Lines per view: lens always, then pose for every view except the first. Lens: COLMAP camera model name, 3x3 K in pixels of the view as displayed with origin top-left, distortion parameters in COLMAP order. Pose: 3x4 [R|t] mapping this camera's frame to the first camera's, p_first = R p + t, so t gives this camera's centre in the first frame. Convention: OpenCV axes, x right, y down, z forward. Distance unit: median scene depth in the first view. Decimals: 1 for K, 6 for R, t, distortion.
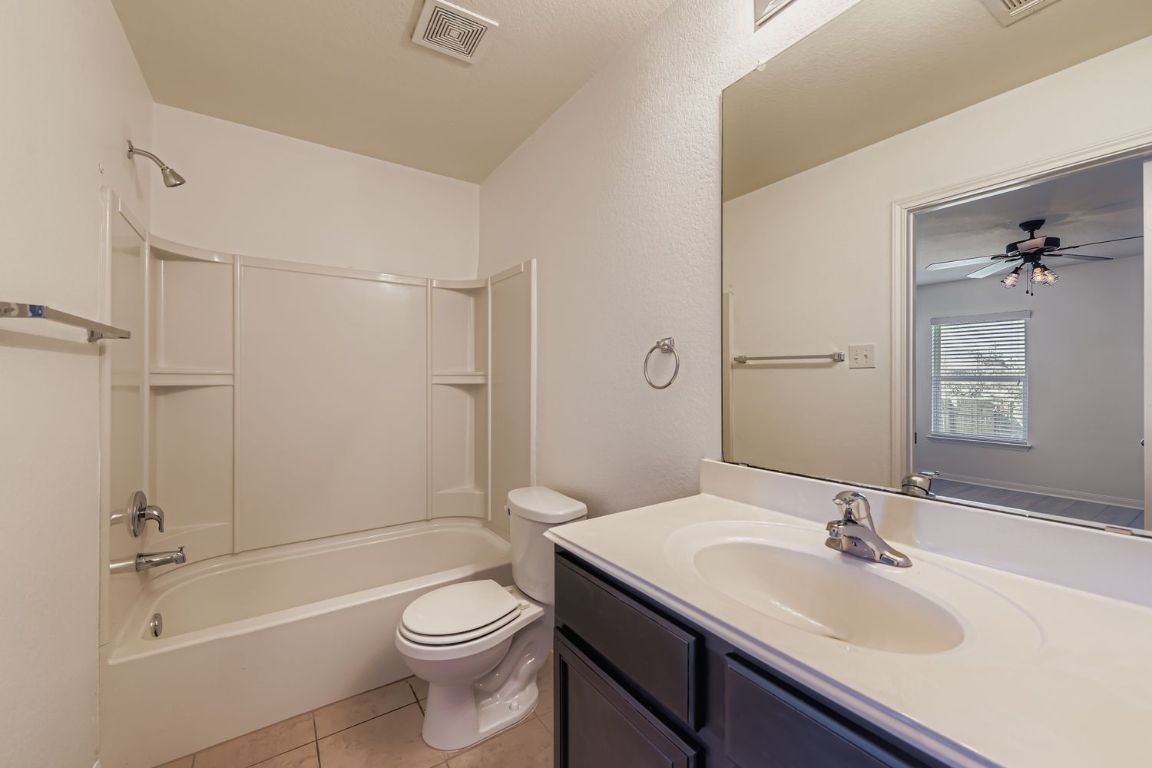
lens RADIAL K [[453.3, 0, 580.0], [0, 453.3, 385.2], [0, 0, 1]] dist [-0.001187, -0.000402]
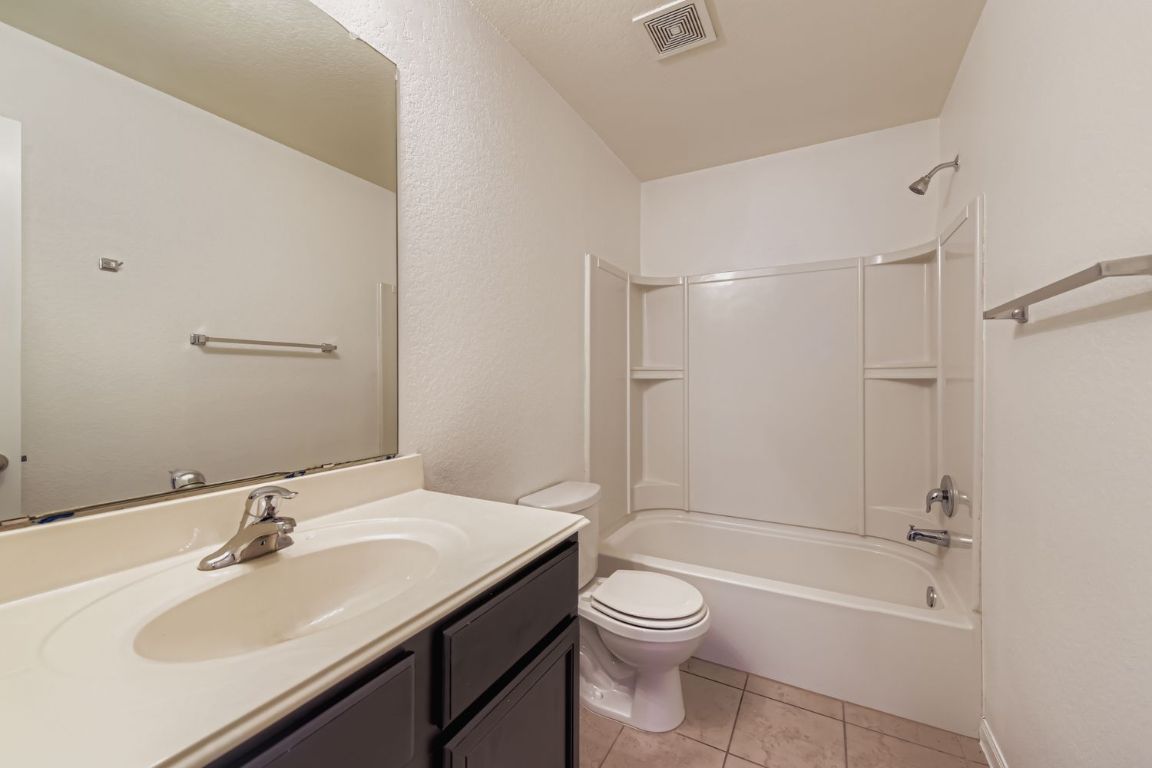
lens RADIAL K [[453.3, 0, 580.0], [0, 453.3, 385.2], [0, 0, 1]] dist [-0.001187, -0.000402]
pose [[0.451123, 0.016504, -0.892309, 0.265302], [-0.005956, 0.999862, 0.015482, -0.000990], [0.892442, -0.001670, 0.451160, 0.174034]]
